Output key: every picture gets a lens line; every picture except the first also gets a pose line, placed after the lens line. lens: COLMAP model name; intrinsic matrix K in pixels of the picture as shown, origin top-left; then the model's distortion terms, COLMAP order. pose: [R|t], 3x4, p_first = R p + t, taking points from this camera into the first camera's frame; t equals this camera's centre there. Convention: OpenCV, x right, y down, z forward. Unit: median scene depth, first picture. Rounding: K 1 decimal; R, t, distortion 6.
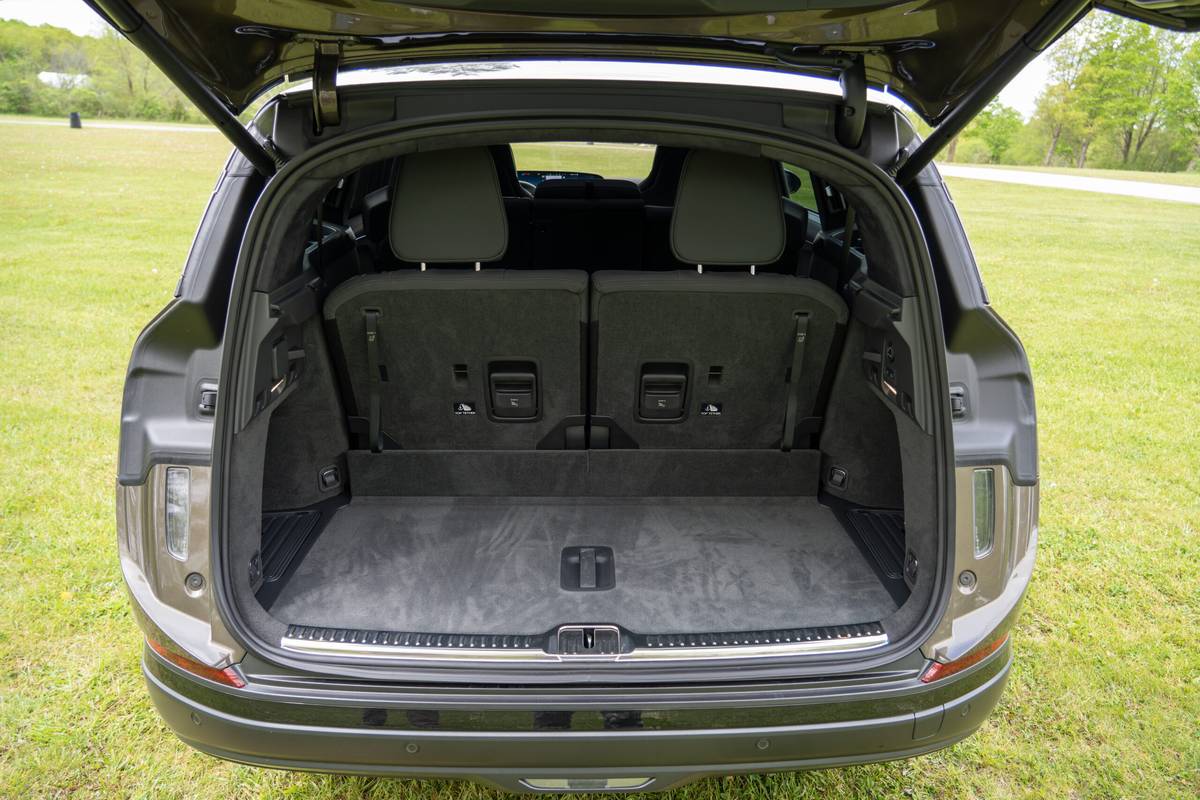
lens RADIAL K [[811.9, 0, 606.3], [0, 811.9, 399.6], [0, 0, 1]] dist [-0.026725, 0.009620]
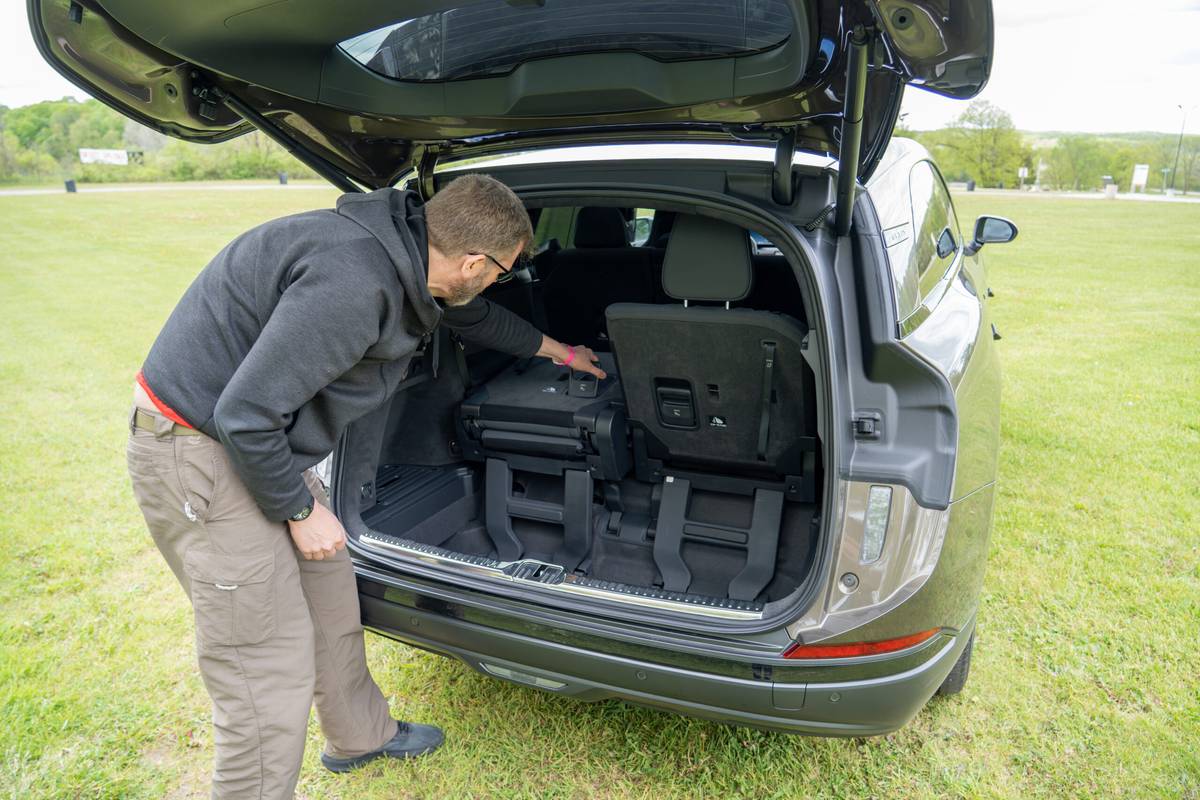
lens RADIAL K [[811.9, 0, 608.4], [0, 811.9, 399.5], [0, 0, 1]] dist [-0.026725, 0.009620]
pose [[0.900465, 0.077143, -0.428031, 0.576599], [-0.099817, 0.994531, -0.030747, 0.037770], [0.423318, 0.070412, 0.903241, -0.171918]]
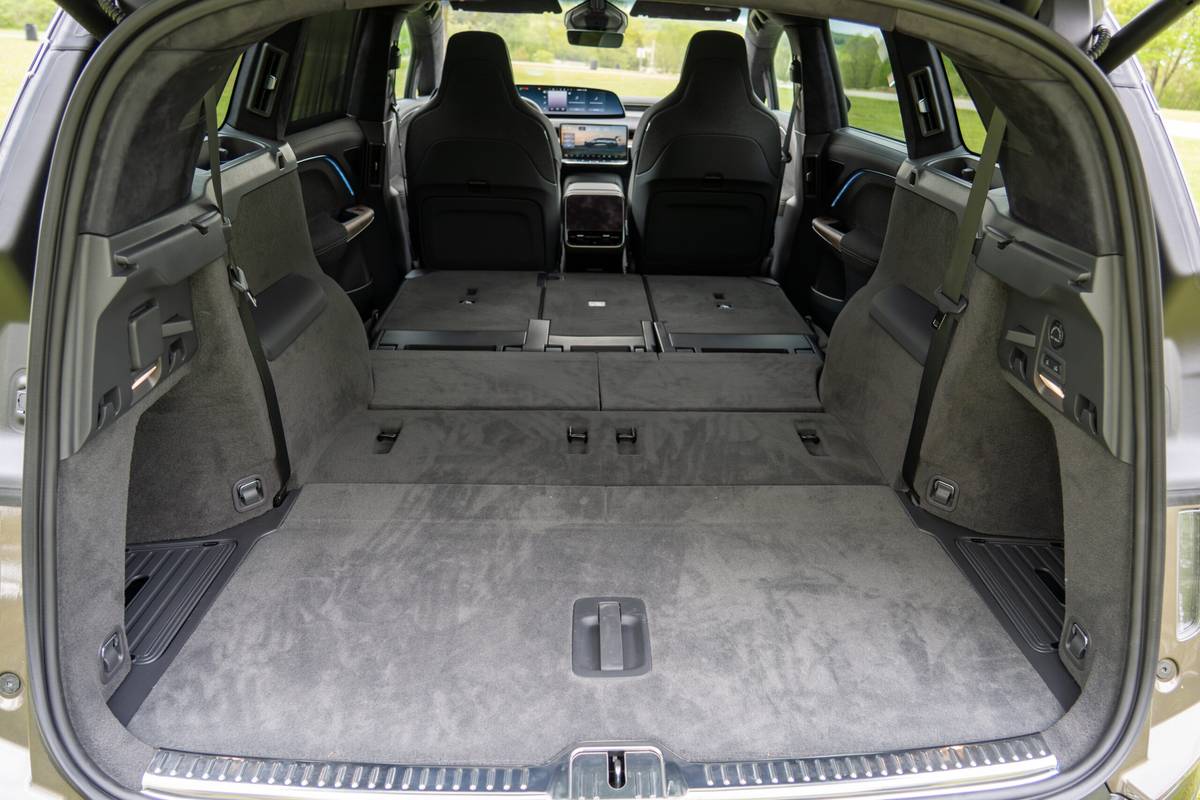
lens RADIAL K [[853.5, 0, 637.0], [0, 853.5, 397.0], [0, 0, 1]] dist [-0.031607, -0.006156]
pose [[0.999359, 0.007210, 0.035070, -0.029302], [-0.009469, 0.997861, 0.064680, -0.049355], [-0.034529, -0.064971, 0.997290, 0.299287]]
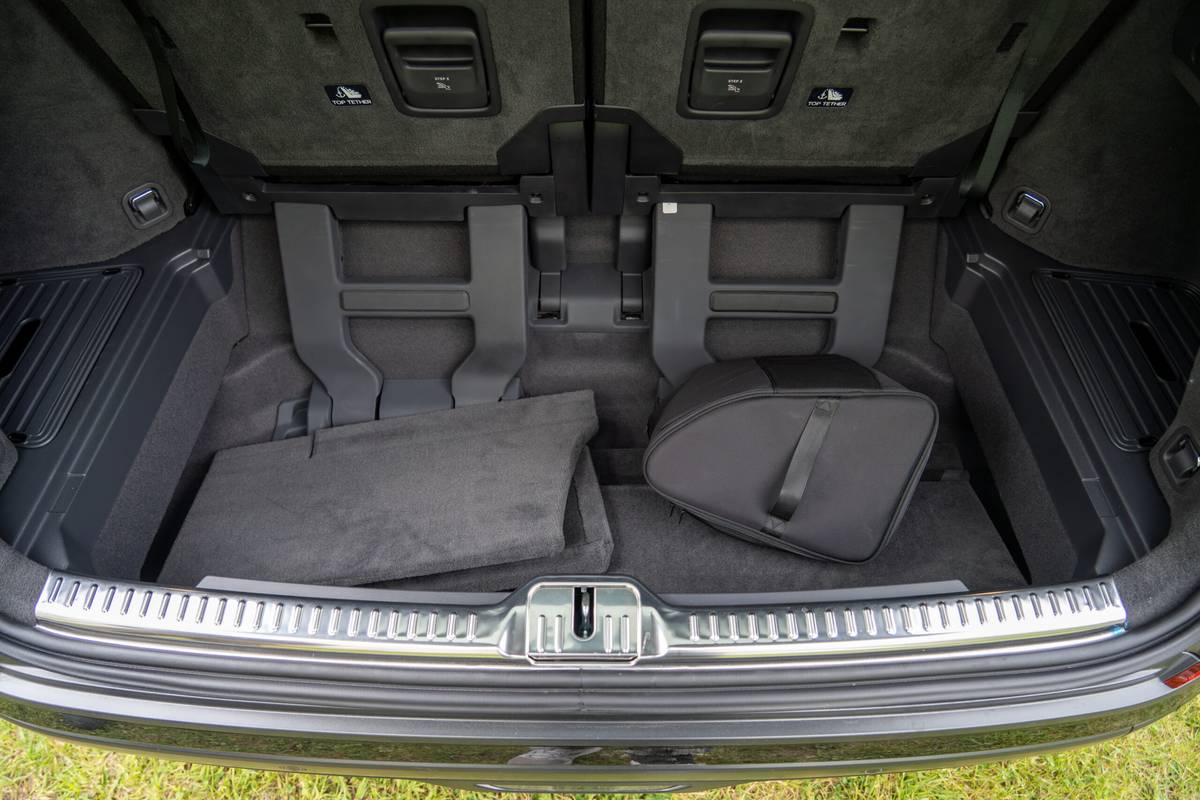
lens RADIAL K [[811.9, 0, 601.6], [0, 811.9, 393.8], [0, 0, 1]] dist [-0.026725, 0.009620]
pose [[0.999521, 0.017677, -0.025405, 0.002248], [-0.001806, 0.852758, 0.522303, -0.109751], [0.030897, -0.522007, 0.852382, 0.546538]]
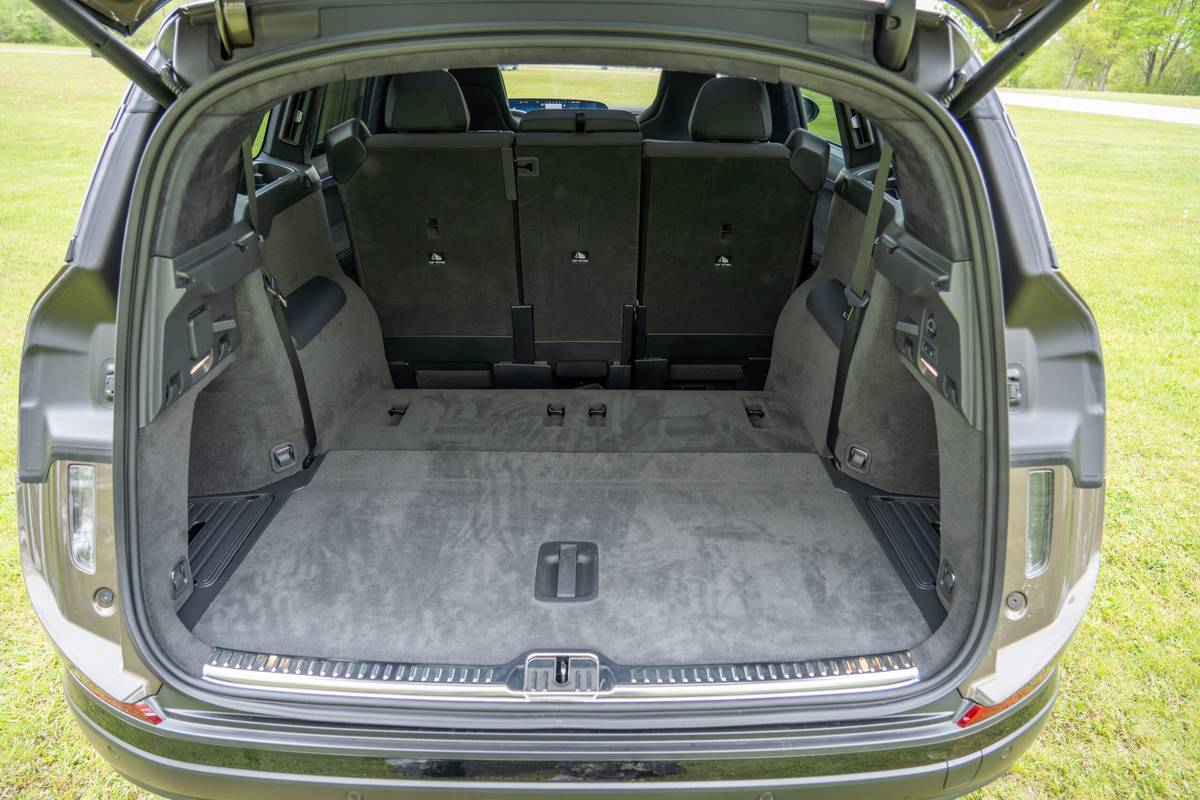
lens RADIAL K [[811.9, 0, 600.1], [0, 811.9, 398.7], [0, 0, 1]] dist [-0.026725, 0.009620]
pose [[0.999542, 0.004605, -0.029894, 0.038750], [-0.001899, 0.995947, 0.089925, -0.057905], [0.030187, -0.089827, 0.995500, 0.165600]]
